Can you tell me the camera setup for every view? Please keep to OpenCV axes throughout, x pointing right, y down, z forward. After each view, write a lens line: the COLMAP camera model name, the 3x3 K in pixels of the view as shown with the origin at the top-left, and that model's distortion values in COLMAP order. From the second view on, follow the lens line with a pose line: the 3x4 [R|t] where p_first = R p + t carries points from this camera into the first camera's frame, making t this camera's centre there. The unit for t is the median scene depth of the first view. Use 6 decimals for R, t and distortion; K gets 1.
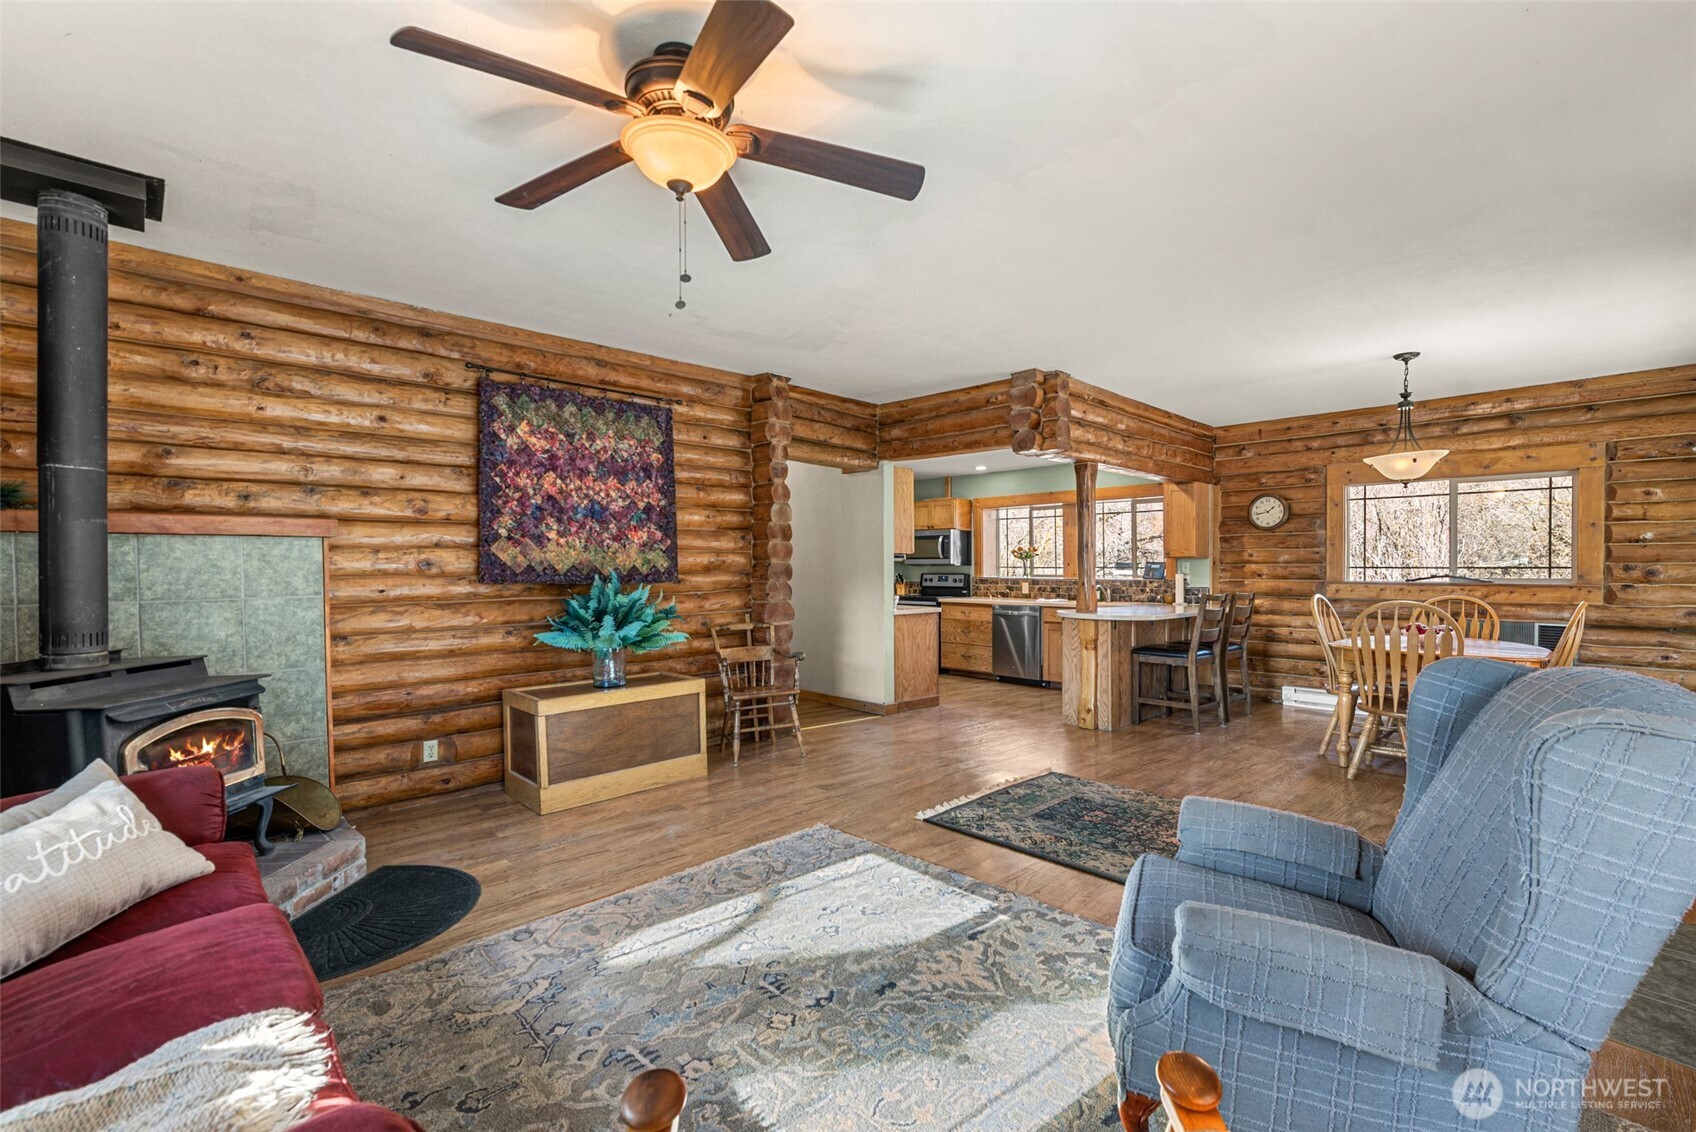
lens RADIAL K [[734.2, 0, 858.9], [0, 734.2, 570.8], [0, 0, 1]] dist [0.000486, -0.000157]
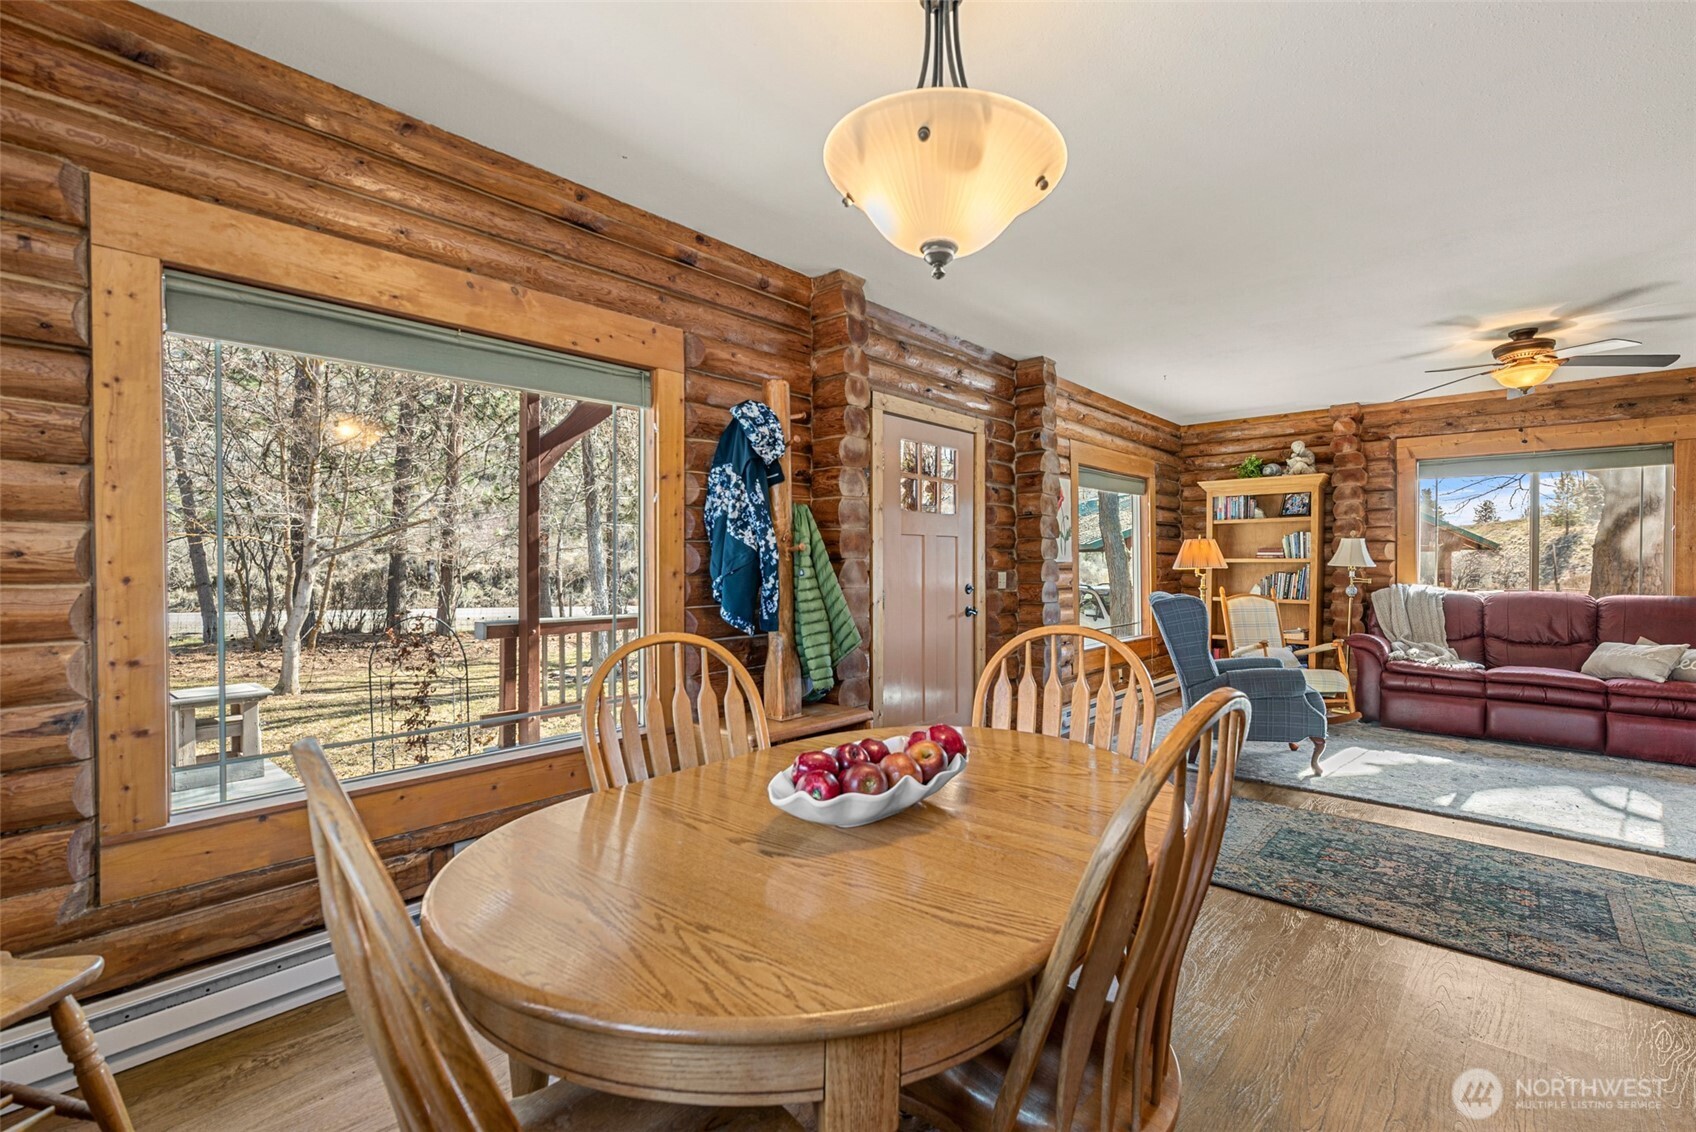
lens RADIAL K [[748.6, 0, 858.1], [0, 748.6, 570.3], [0, 0, 1]] dist [0.000048, -0.000003]
pose [[-0.997198, 0.000280, -0.074808, 0.826218], [-0.000788, 0.999898, 0.014248, -0.004715], [0.074805, 0.014268, -0.997096, 1.340243]]
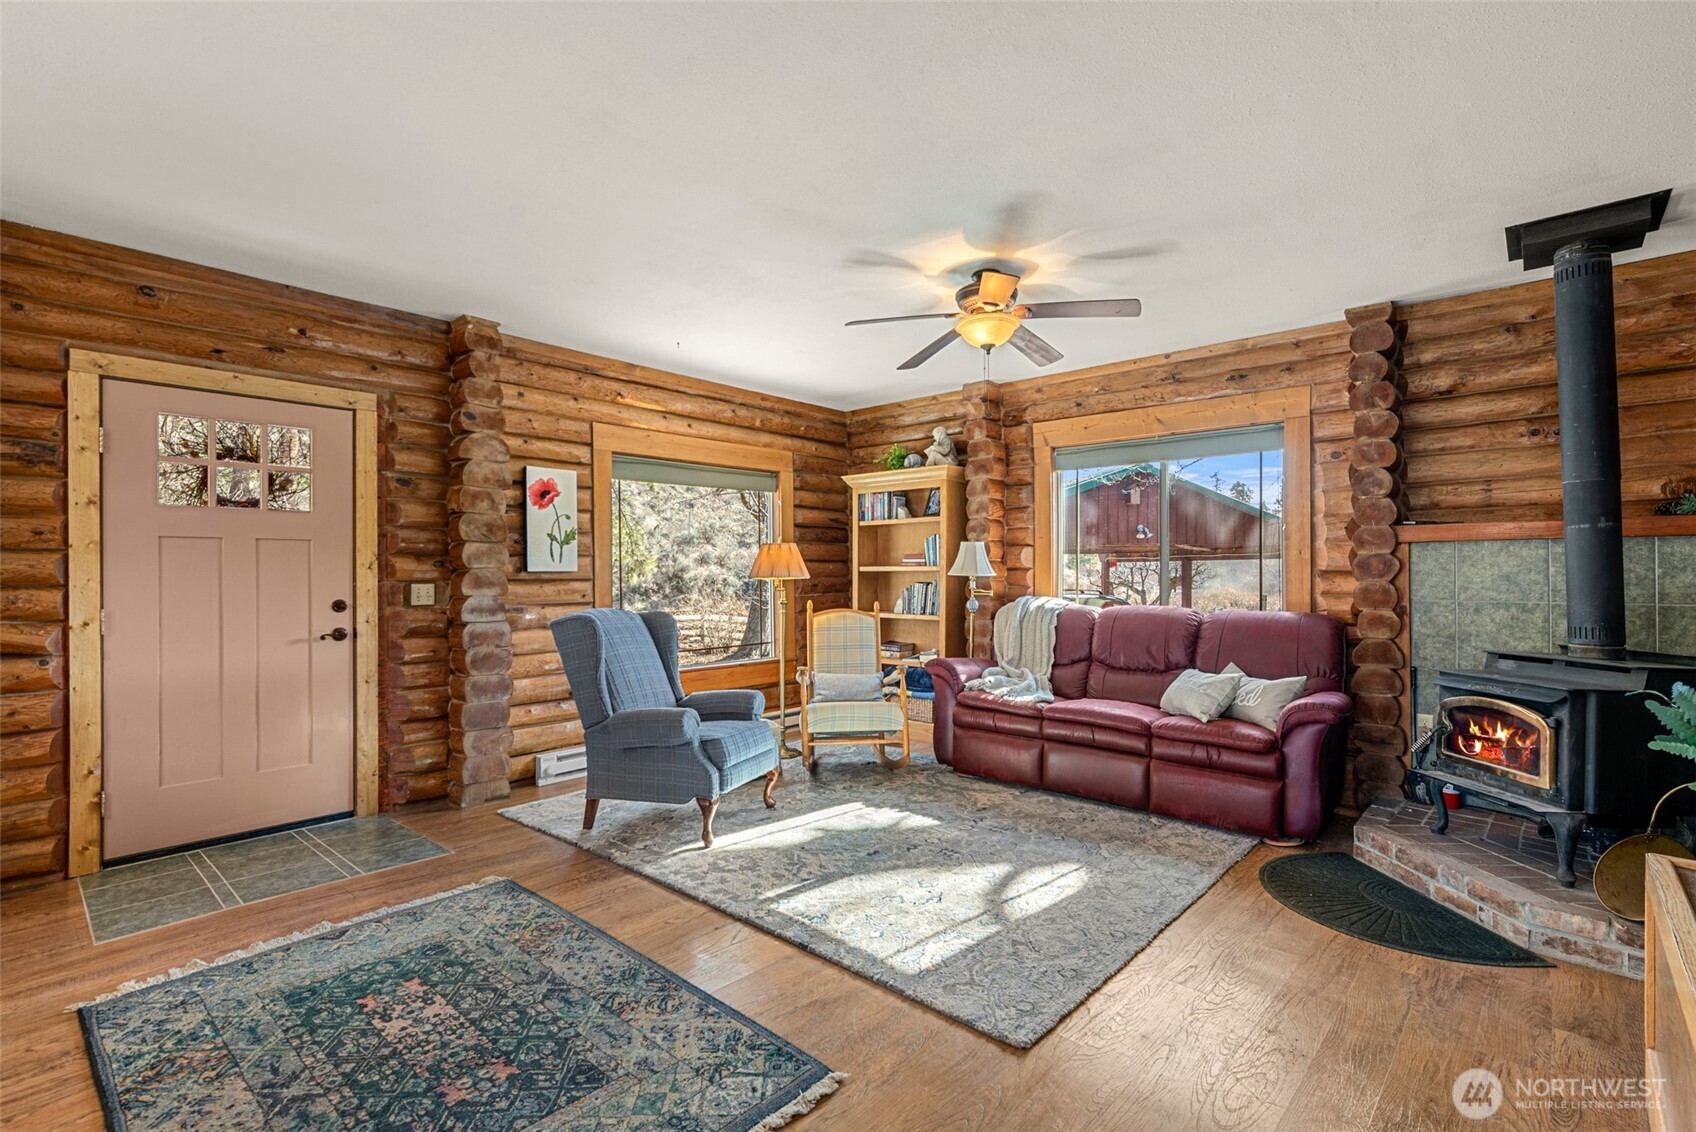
lens RADIAL K [[774.5, 0, 857.9], [0, 774.5, 570.2], [0, 0, 1]] dist [0.000395, -0.000091]
pose [[-0.997147, 0.002192, -0.075452, 0.086804], [0.002022, 0.999995, 0.002335, -0.004304], [0.075456, 0.002175, -0.997147, 1.206723]]
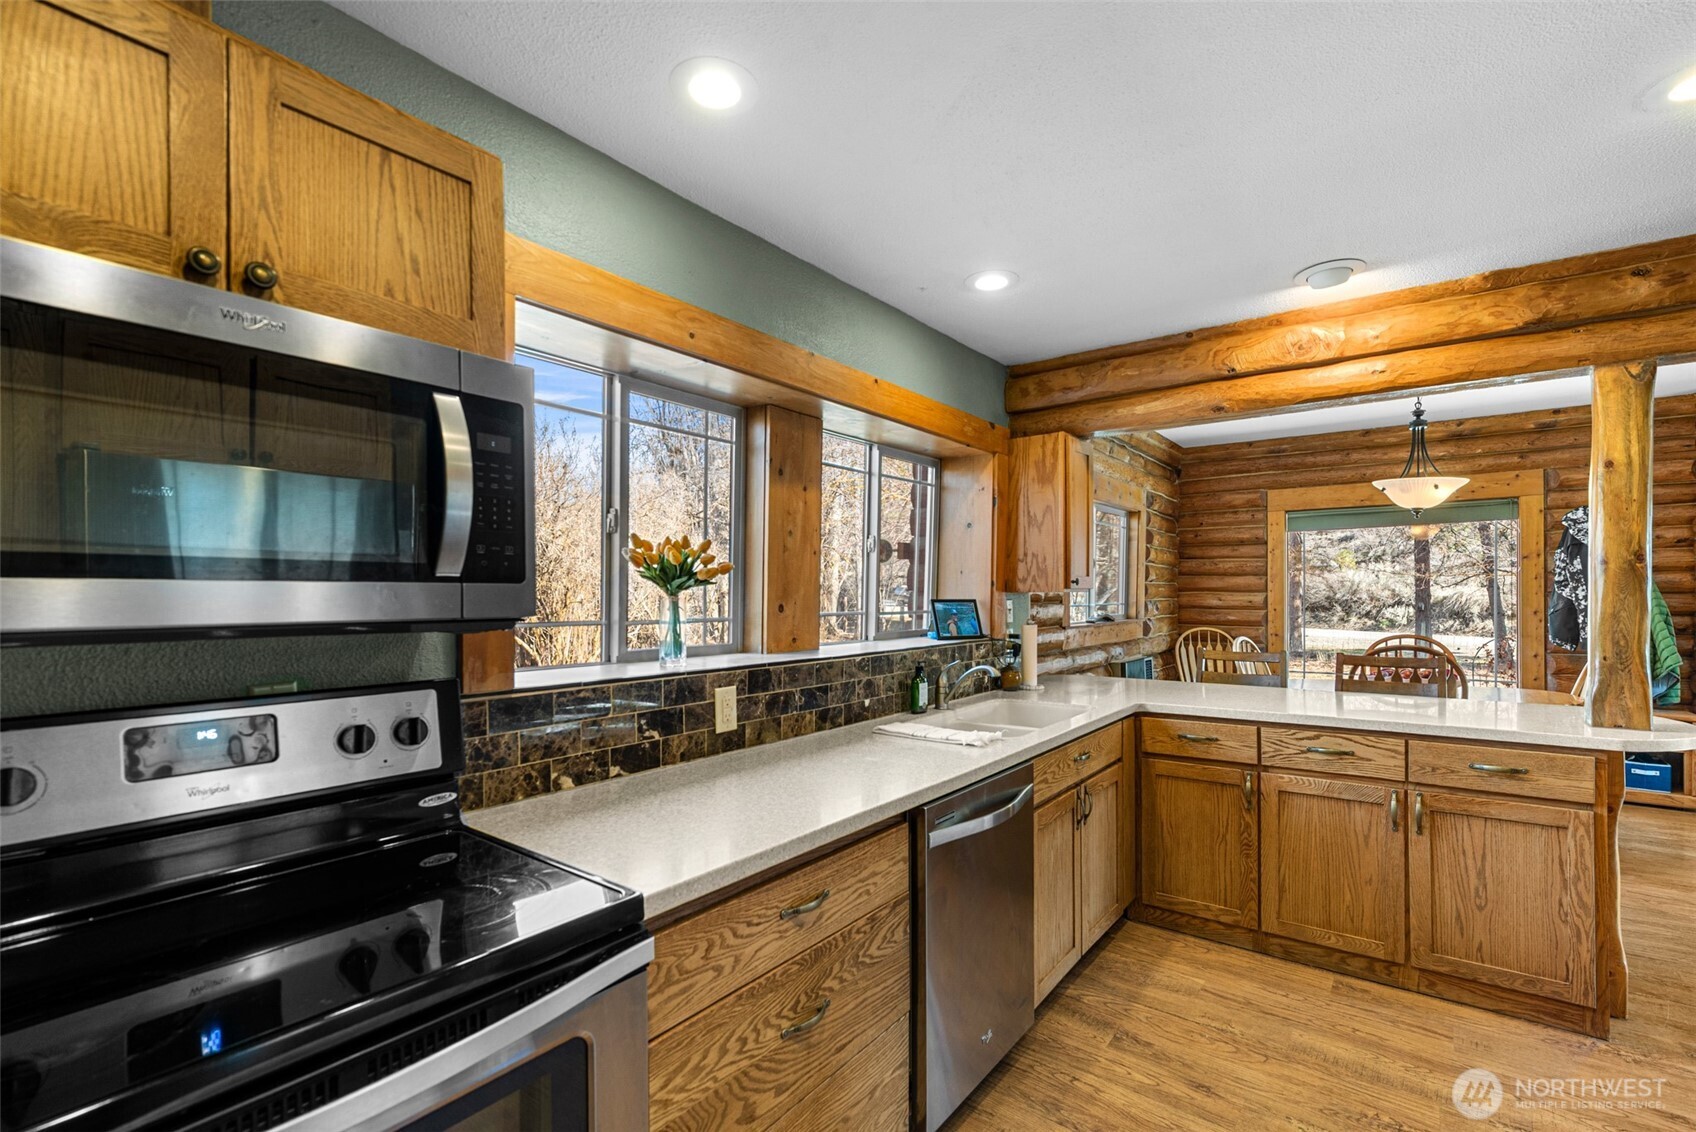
lens RADIAL K [[756.2, 0, 854.3], [0, 756.2, 596.0], [0, 0, 1]] dist [0.001064, 0.000388]
pose [[-0.165853, -0.003298, 0.986145, -0.049066], [0.004837, 0.999980, 0.004158, -0.027559], [-0.986139, 0.005459, -0.165834, 1.894017]]
